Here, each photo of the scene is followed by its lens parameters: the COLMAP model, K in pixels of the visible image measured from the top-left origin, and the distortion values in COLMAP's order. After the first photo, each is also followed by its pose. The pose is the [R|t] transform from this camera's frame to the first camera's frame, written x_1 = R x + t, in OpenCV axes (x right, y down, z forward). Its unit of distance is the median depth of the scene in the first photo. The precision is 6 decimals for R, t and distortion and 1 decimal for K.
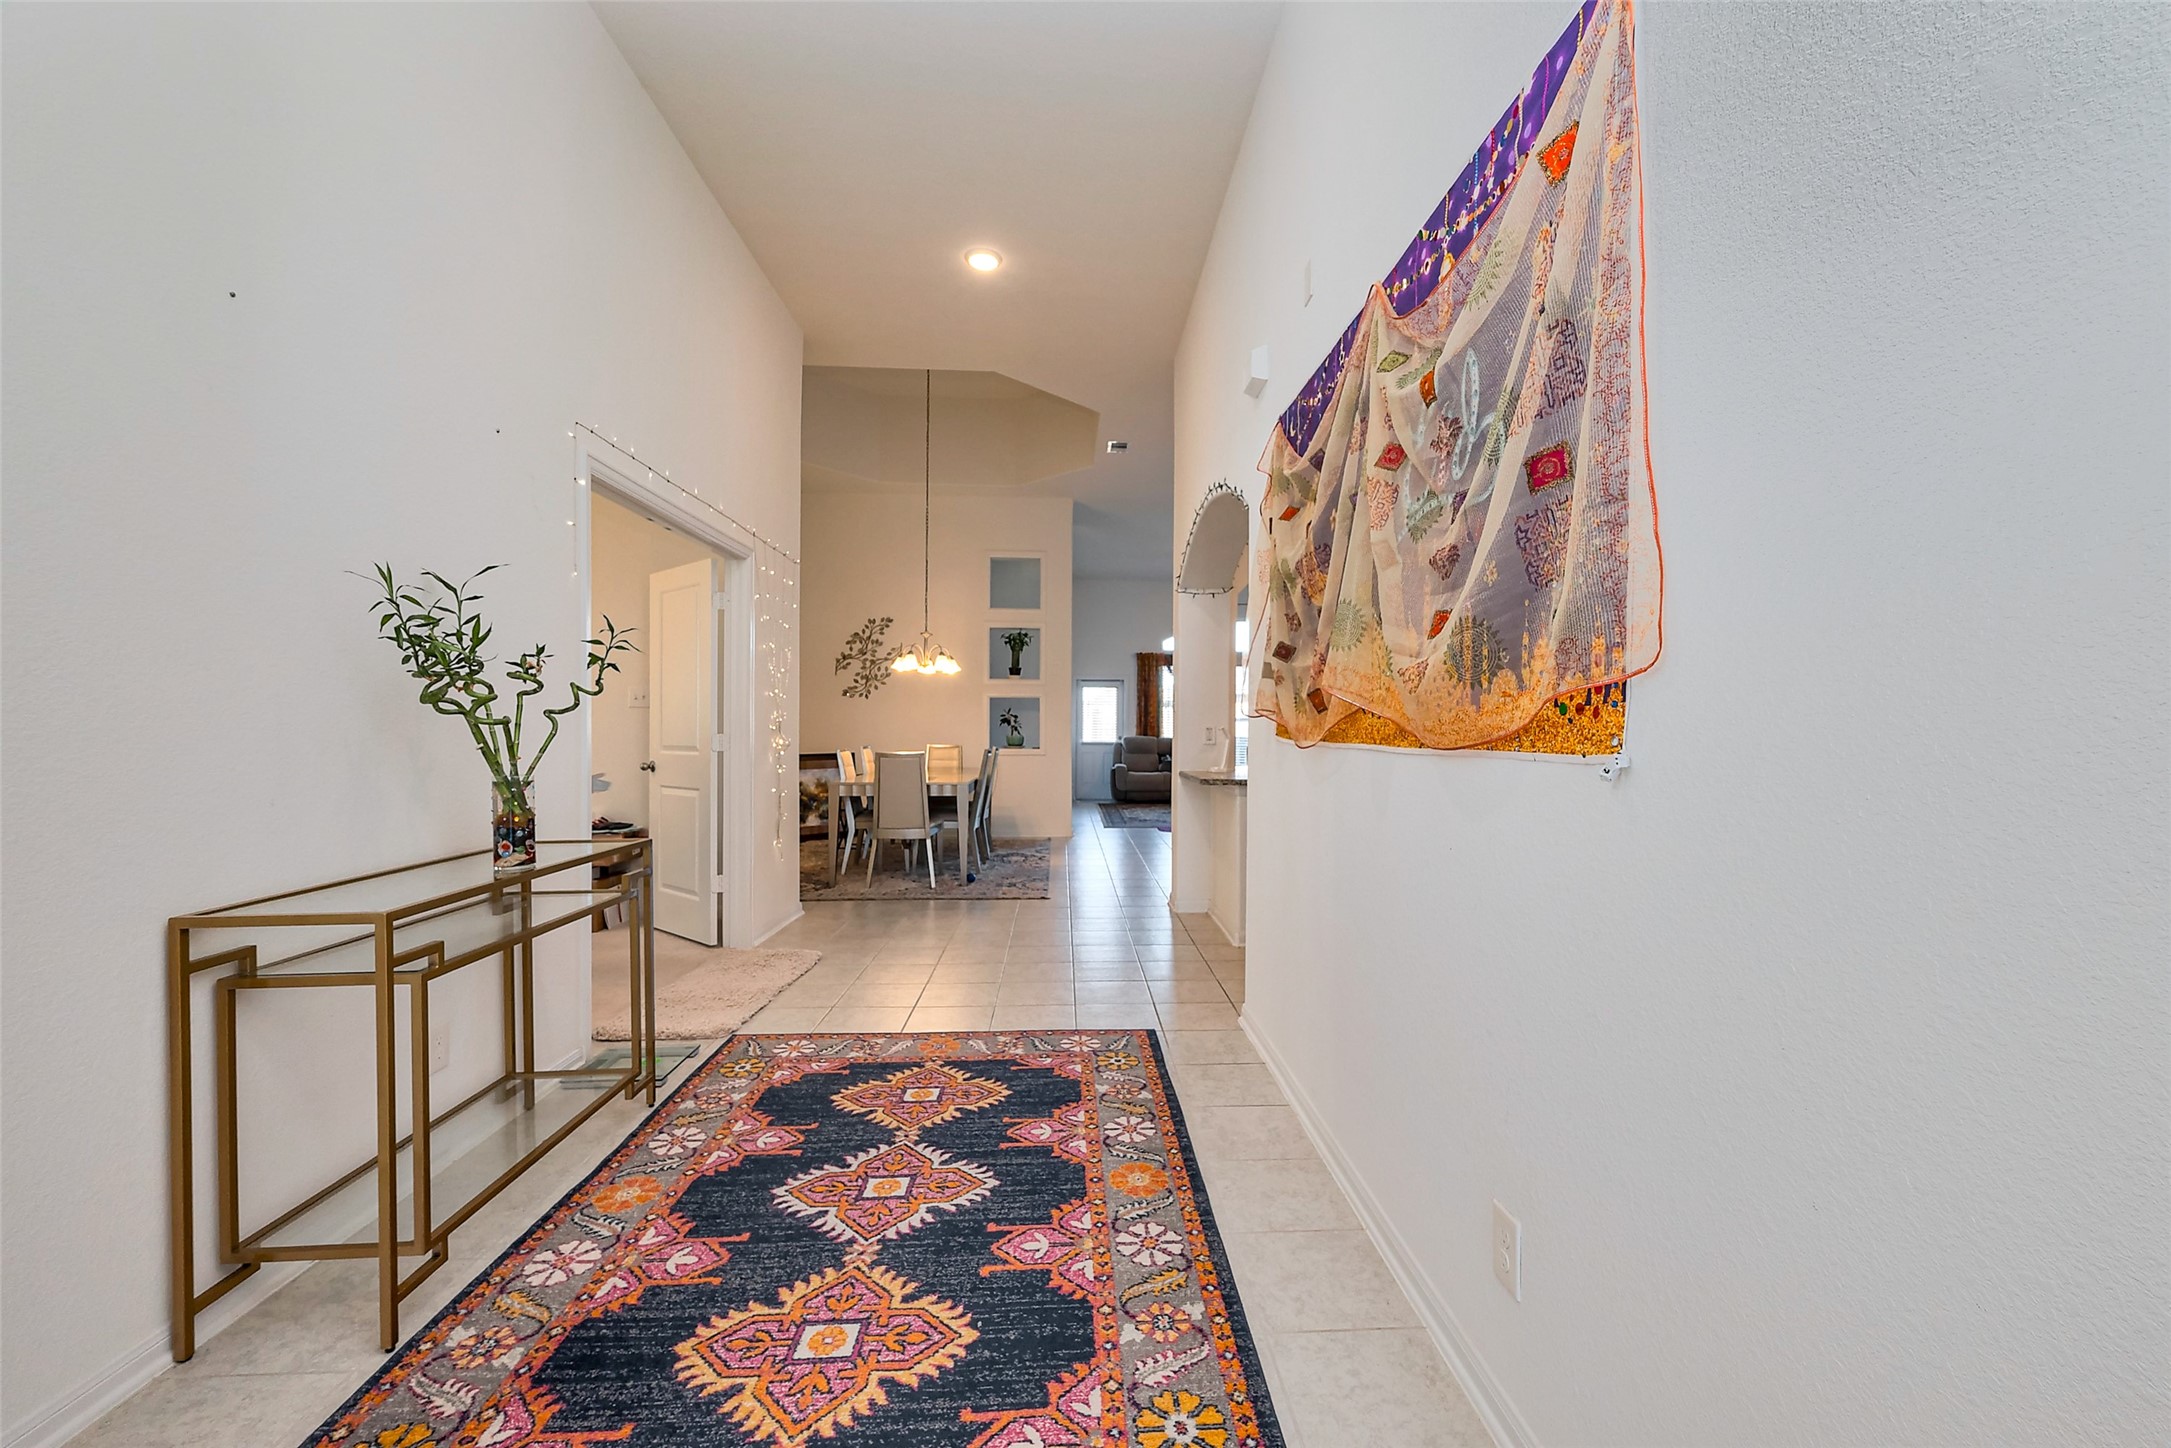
lens RADIAL K [[866.0, 0, 1127.8], [0, 866.0, 735.5], [0, 0, 1]] dist [0.001404, 0.000254]
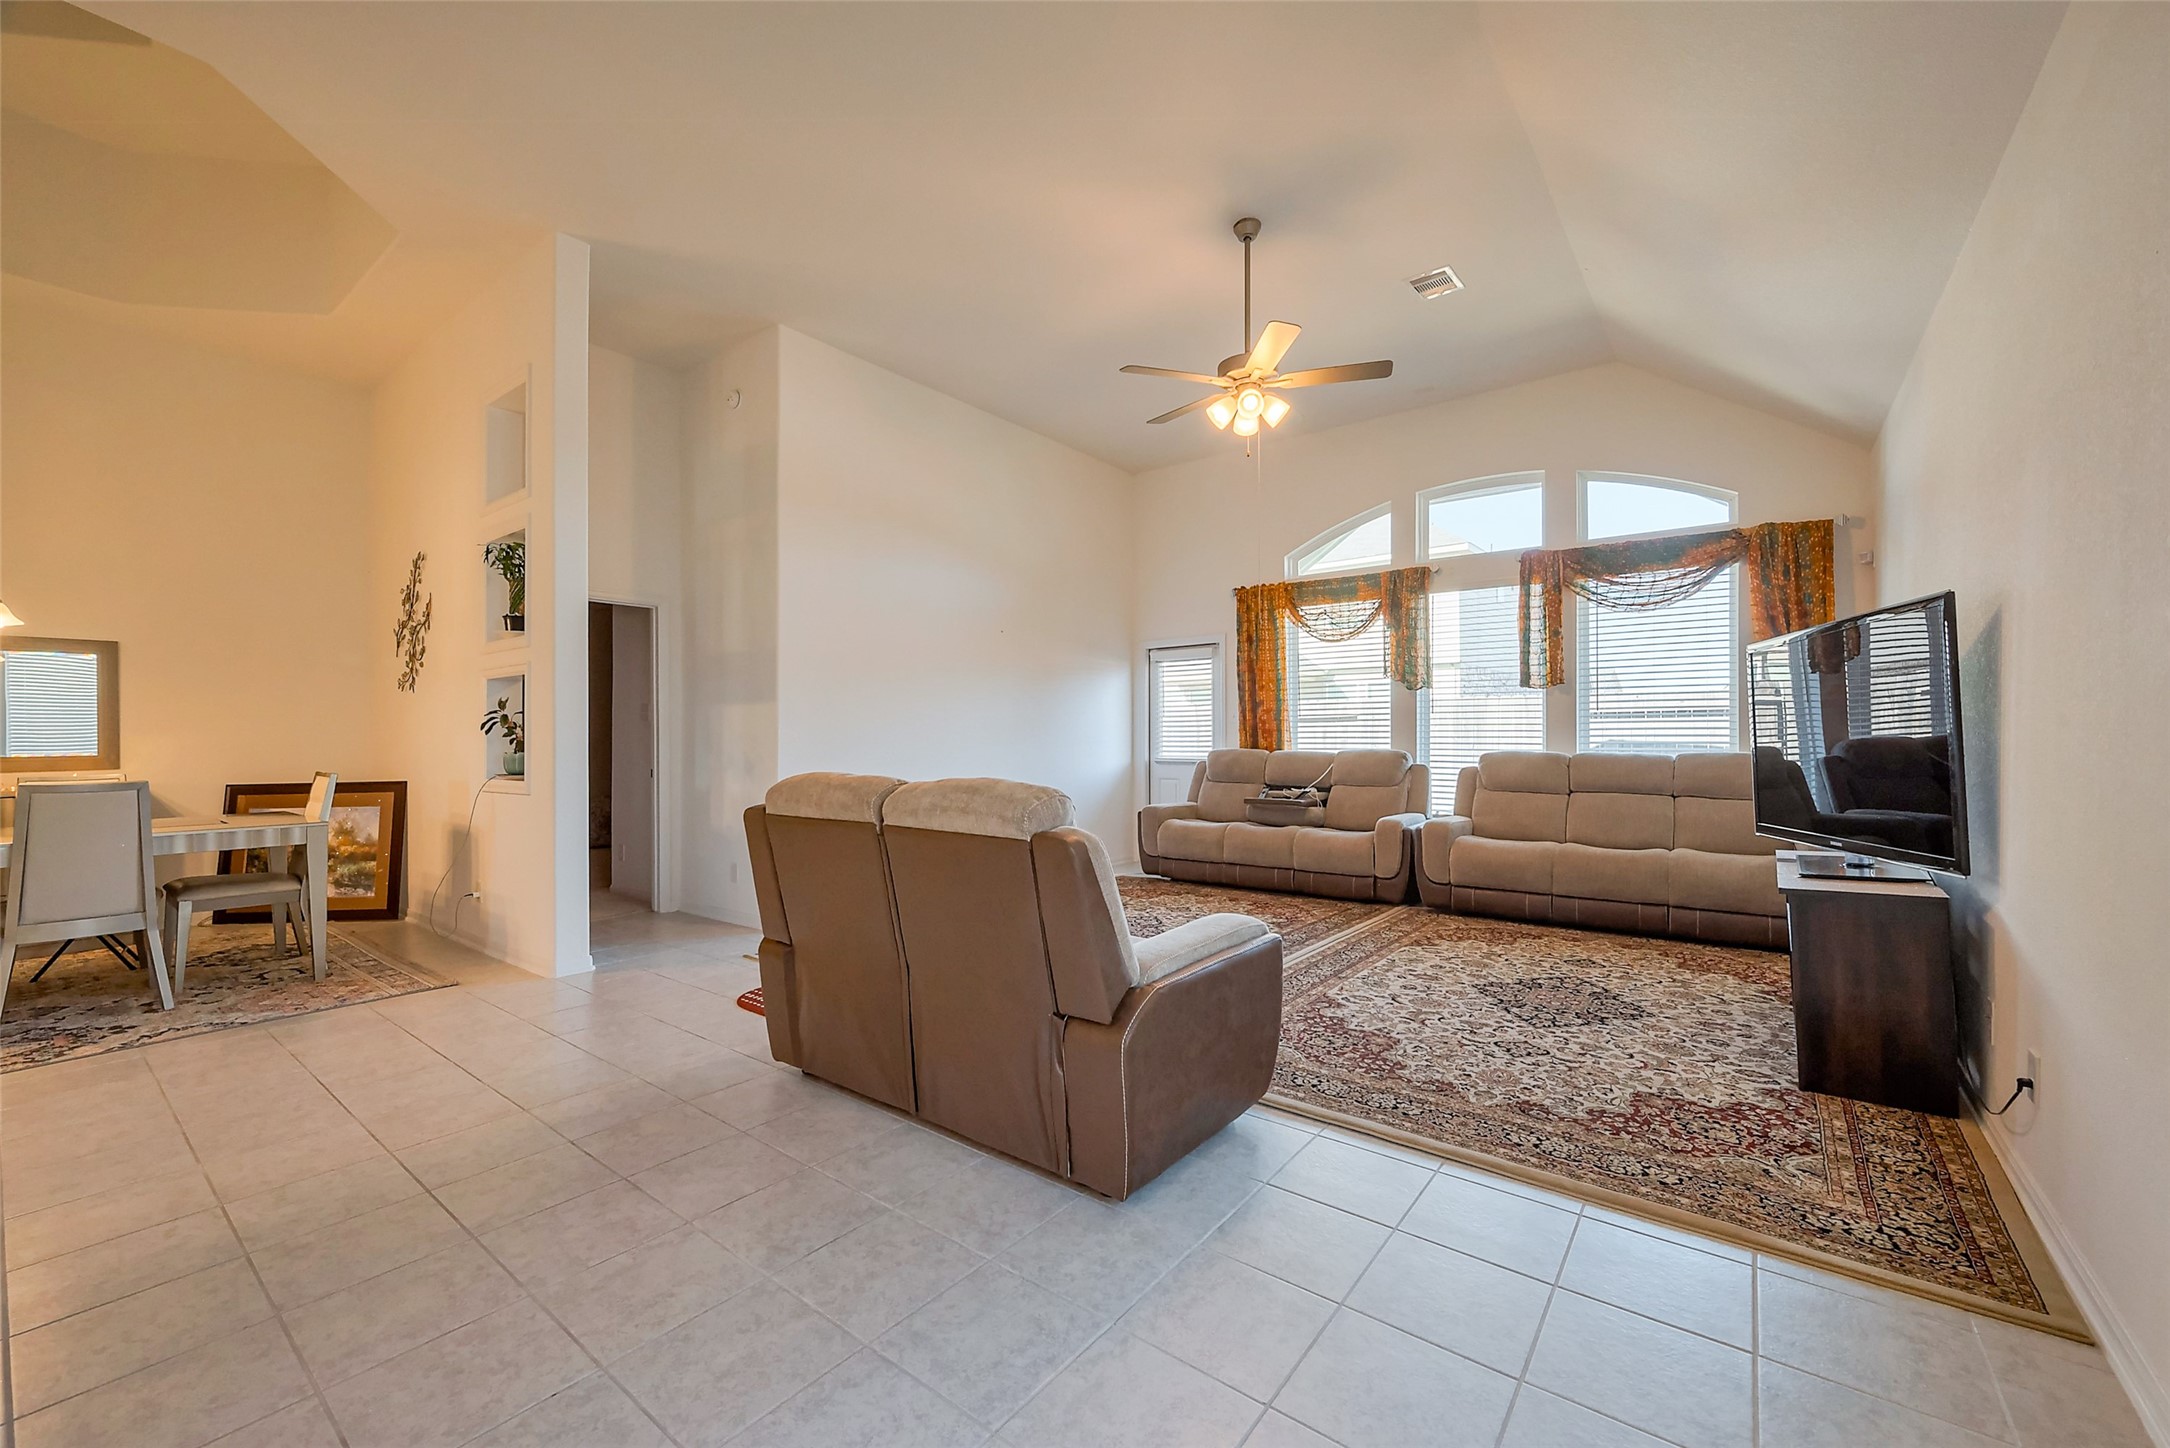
lens RADIAL K [[865.6, 0, 1094.5], [0, 865.6, 731.9], [0, 0, 1]] dist [0.001404, 0.000254]
pose [[0.737602, -0.015421, -0.675059, 0.450206], [0.005471, 0.999843, -0.016863, -0.001612], [0.675213, 0.008745, 0.737571, 0.875523]]
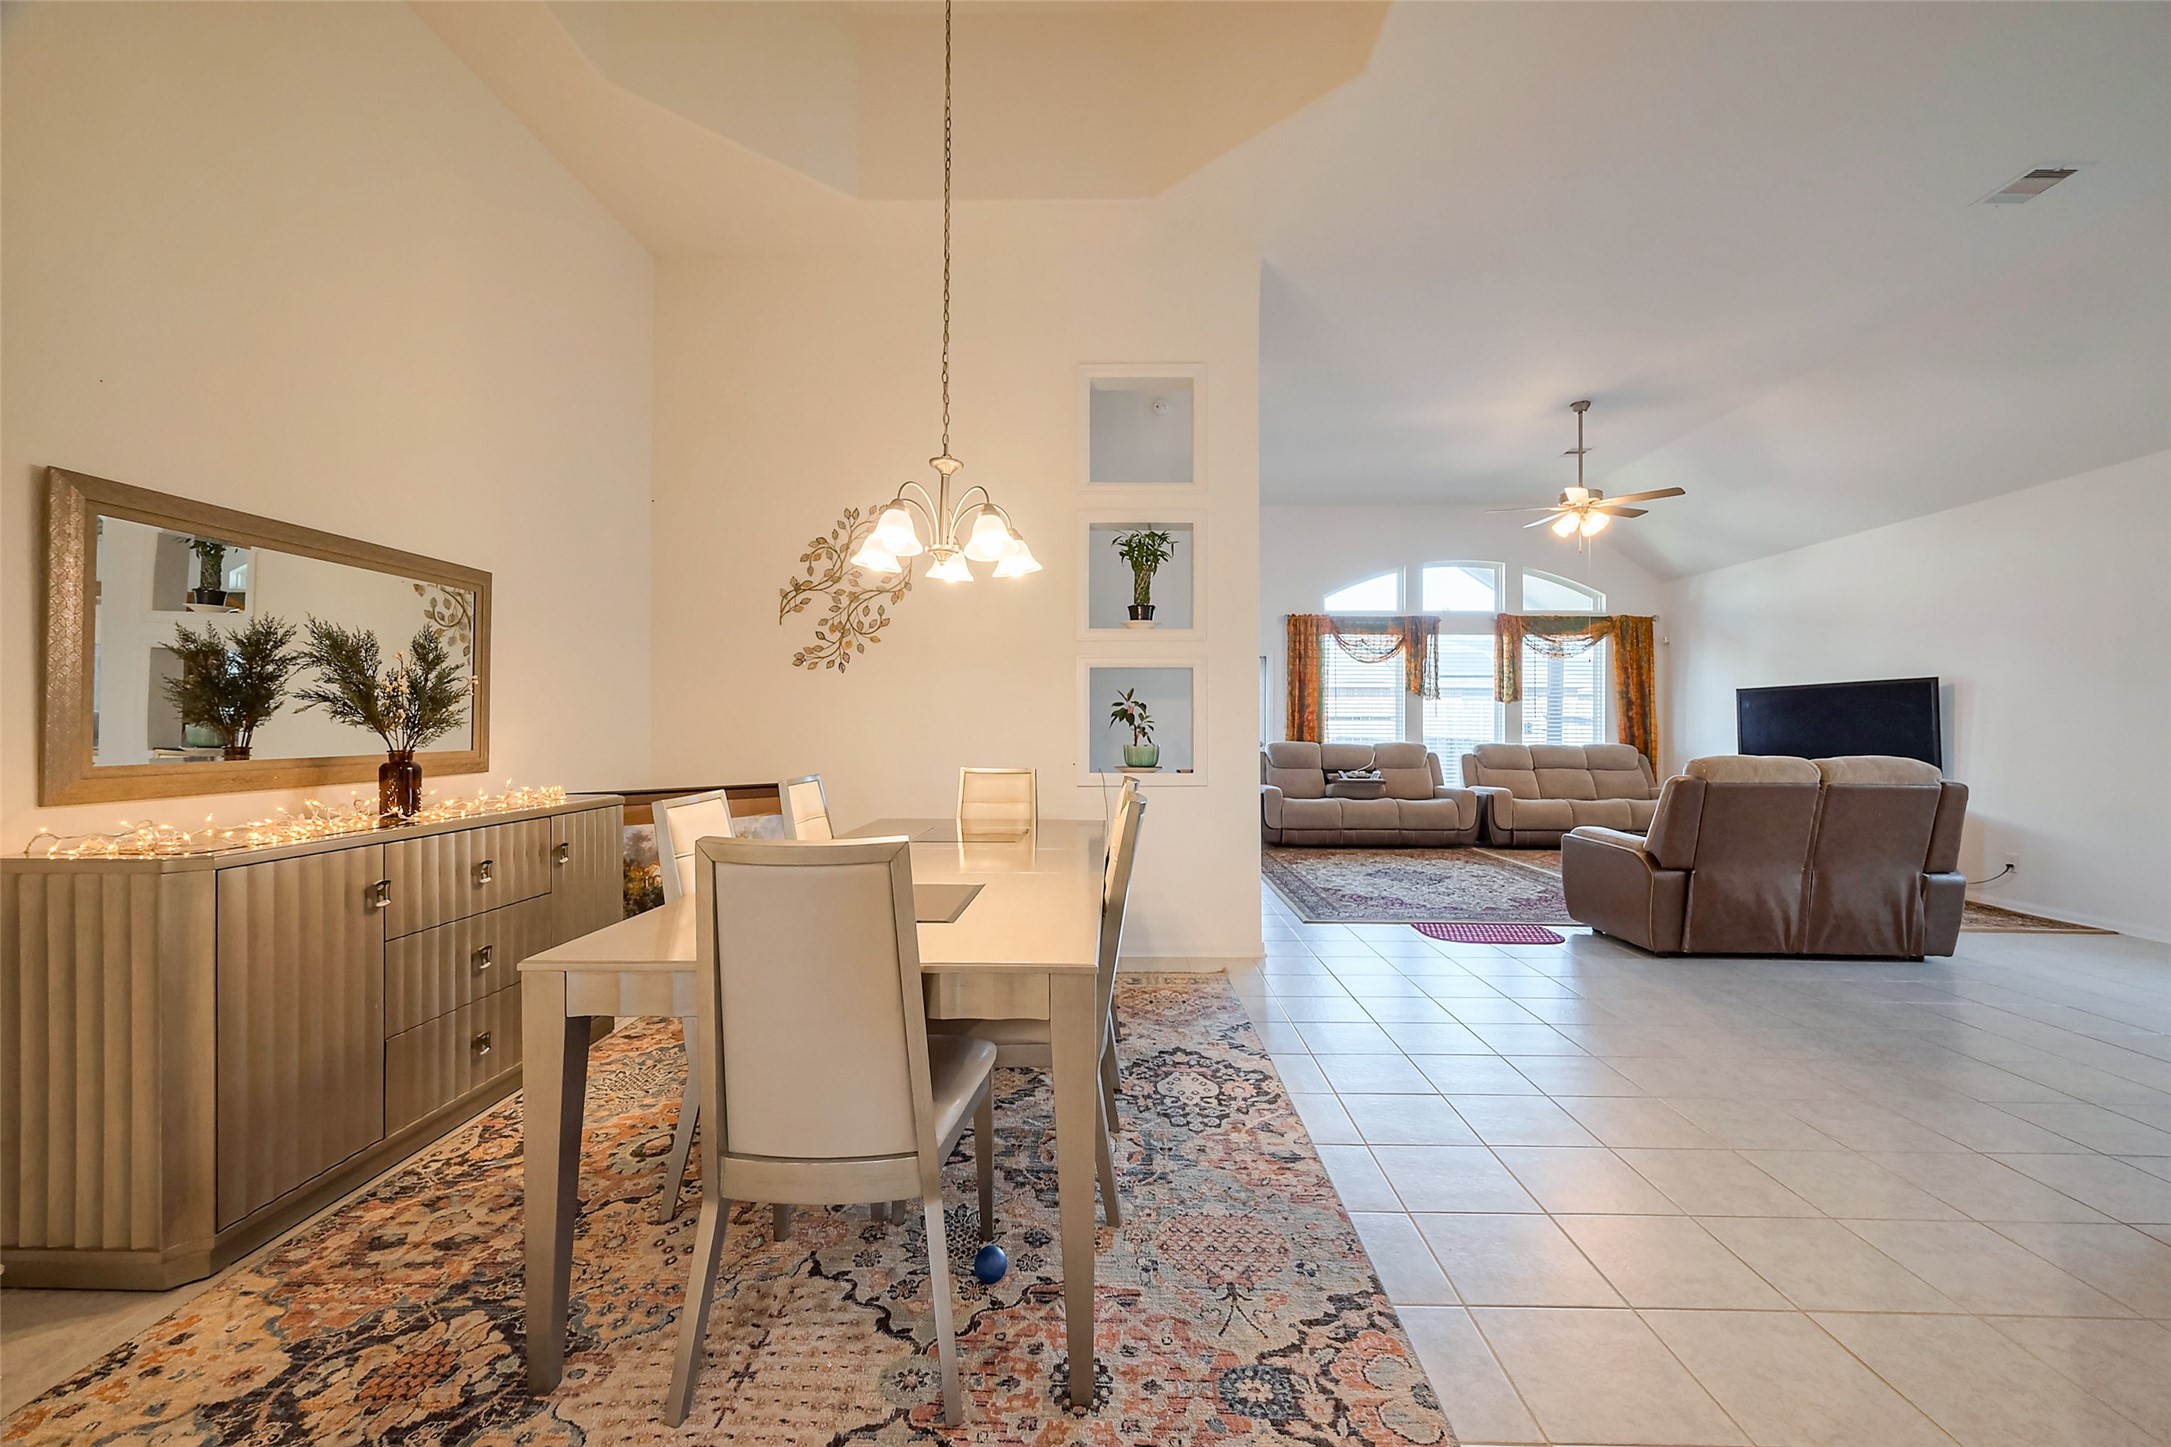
lens RADIAL K [[866.0, 0, 1084.7], [0, 866.0, 727.8], [0, 0, 1]] dist [0.001404, 0.000254]
pose [[0.994113, -0.004071, -0.108276, -0.111387], [0.002961, 0.999941, -0.010410, -0.005122], [0.108312, 0.010029, 0.994066, 0.526528]]
